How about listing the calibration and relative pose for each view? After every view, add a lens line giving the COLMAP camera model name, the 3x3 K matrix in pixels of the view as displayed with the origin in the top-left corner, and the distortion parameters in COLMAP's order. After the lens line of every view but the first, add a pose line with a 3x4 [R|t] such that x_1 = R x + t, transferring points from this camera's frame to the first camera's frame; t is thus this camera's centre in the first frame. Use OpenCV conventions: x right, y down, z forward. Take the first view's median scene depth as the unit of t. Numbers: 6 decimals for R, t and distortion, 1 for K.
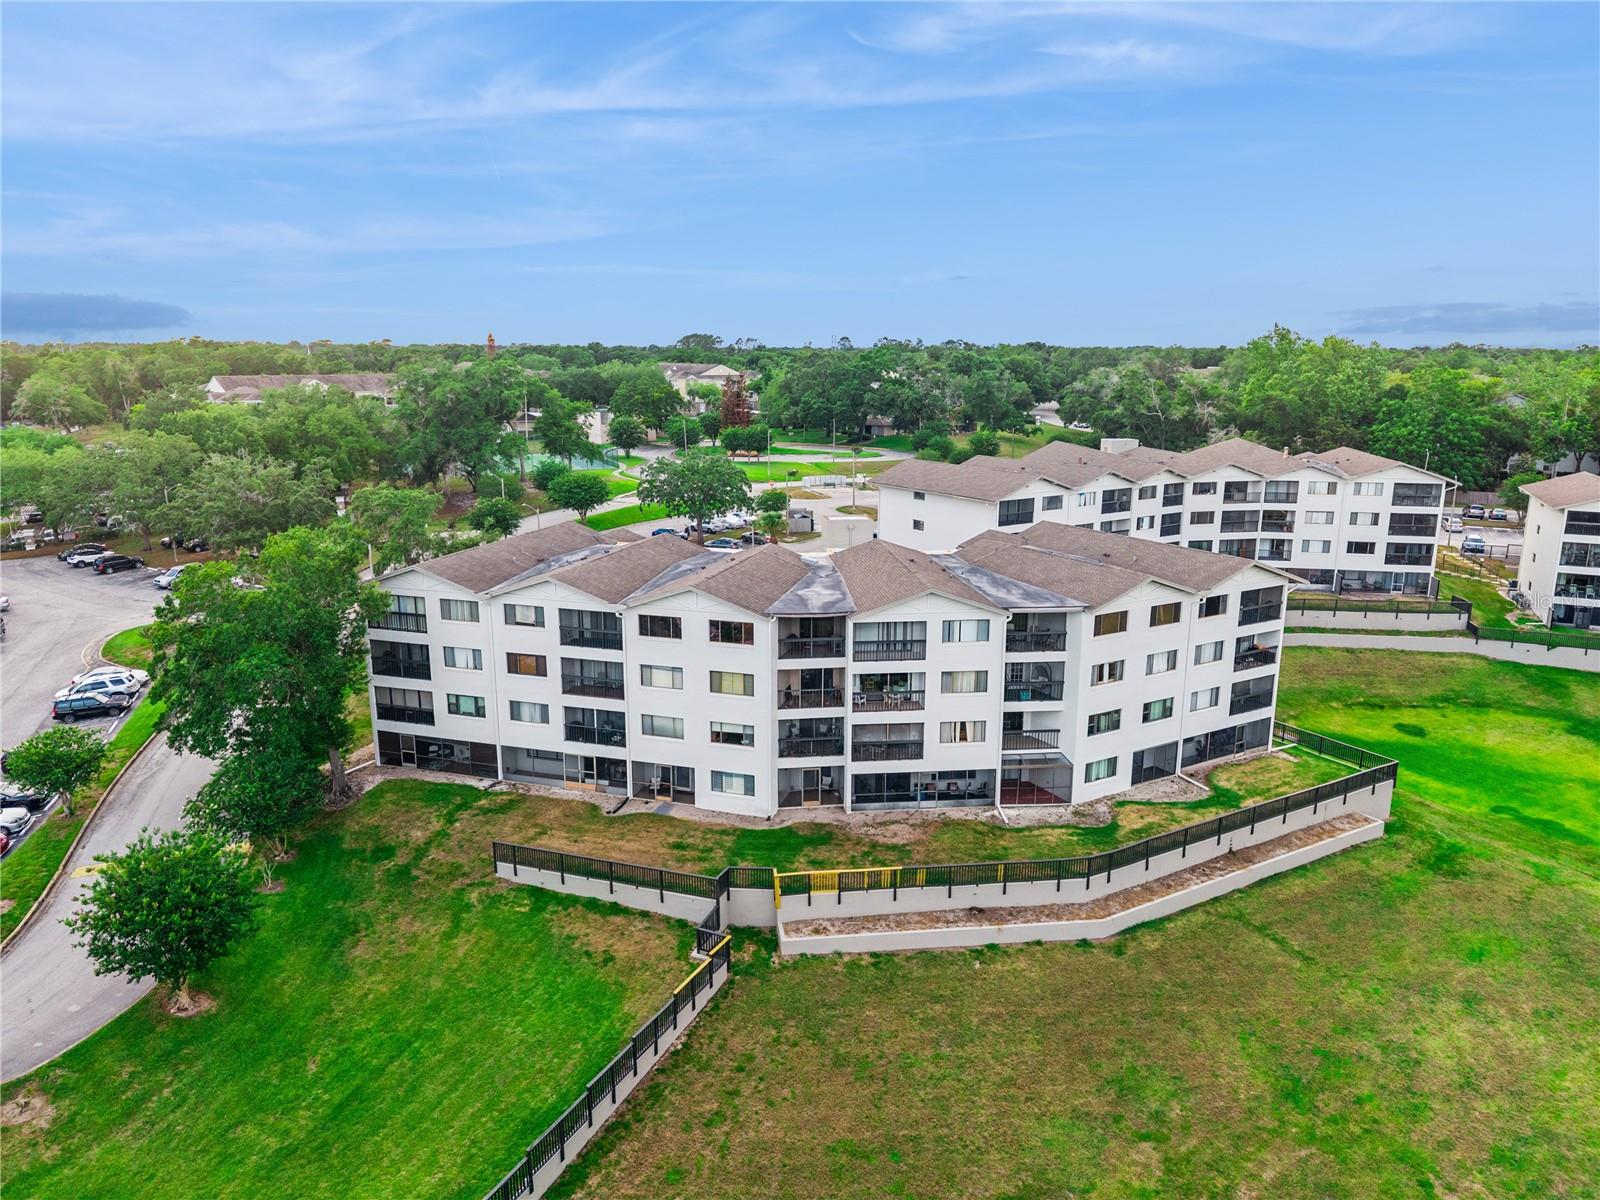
lens RADIAL K [[1051.4, 0, 799.9], [0, 1051.4, 605.0], [0, 0, 1]] dist [0.034916, -0.038992]
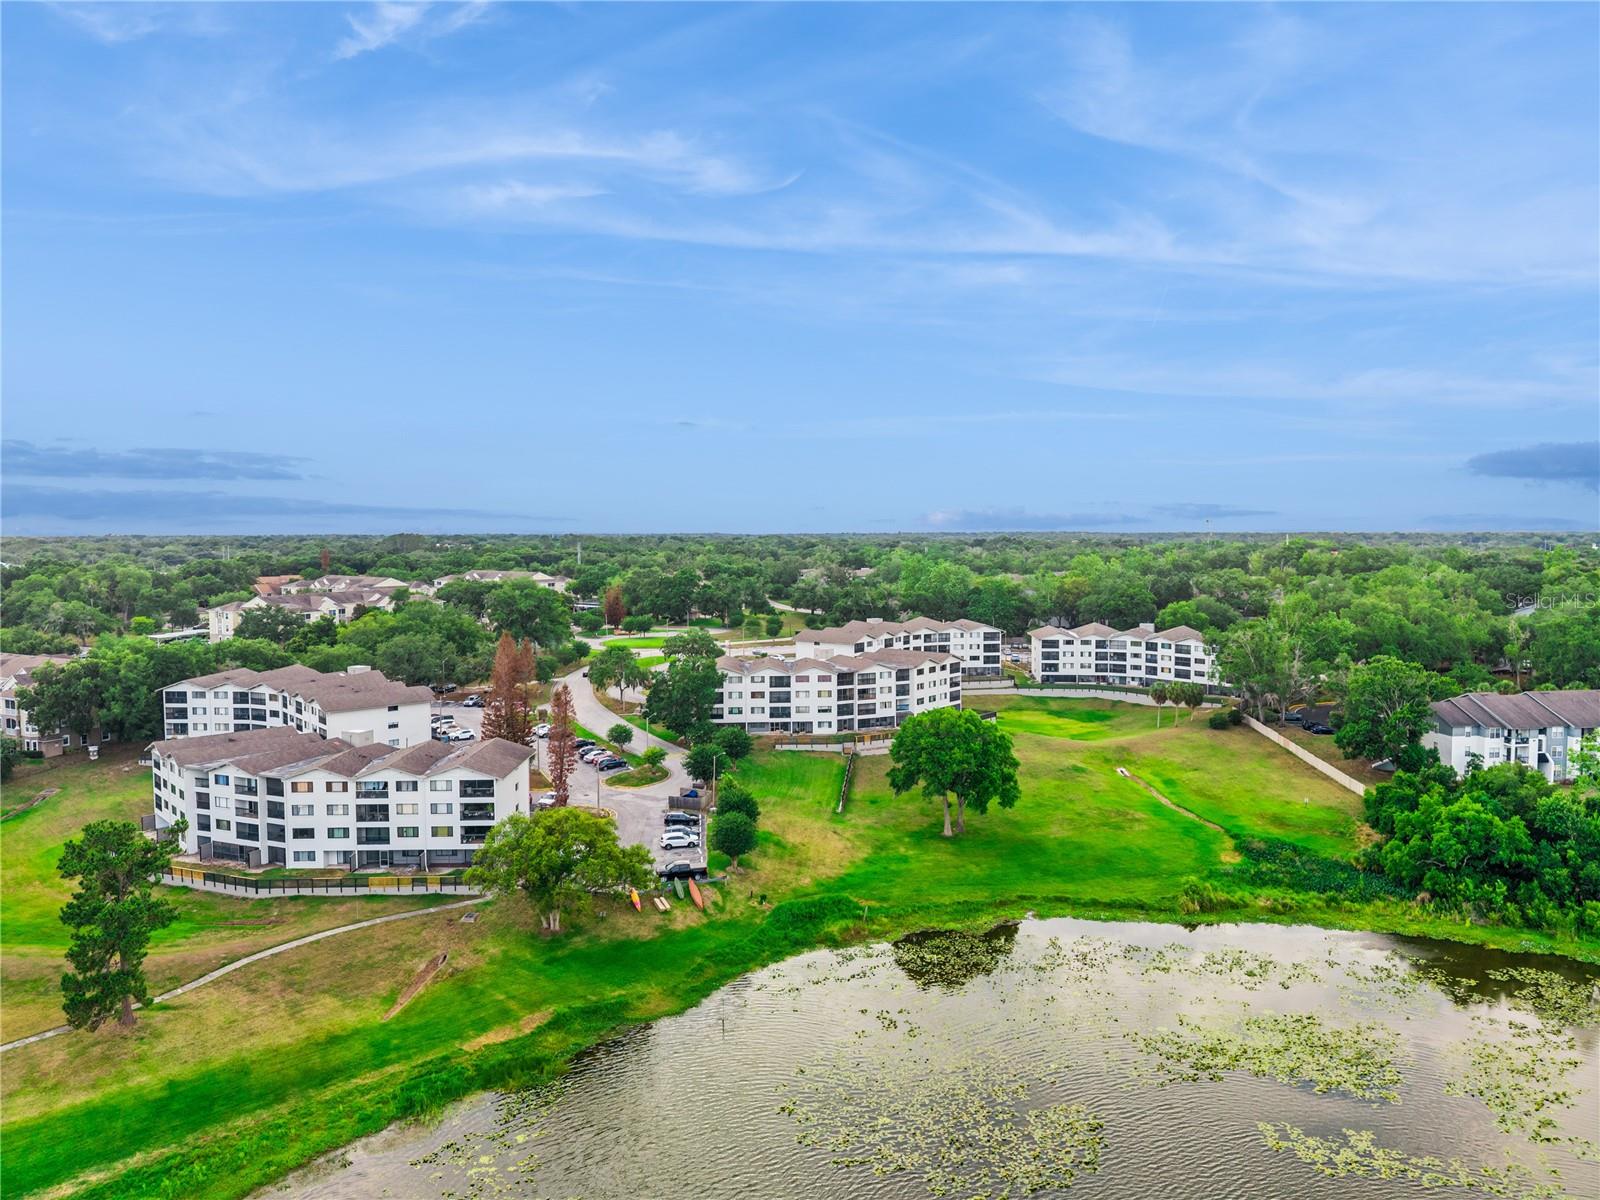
lens RADIAL K [[1051.4, 0, 799.9], [0, 1051.4, 605.0], [0, 0, 1]] dist [0.034916, -0.038992]
pose [[0.938939, -0.029537, 0.342815, -1.230409], [0.086587, 0.984530, -0.152329, 0.286589], [-0.333012, 0.172711, 0.926970, -2.073088]]
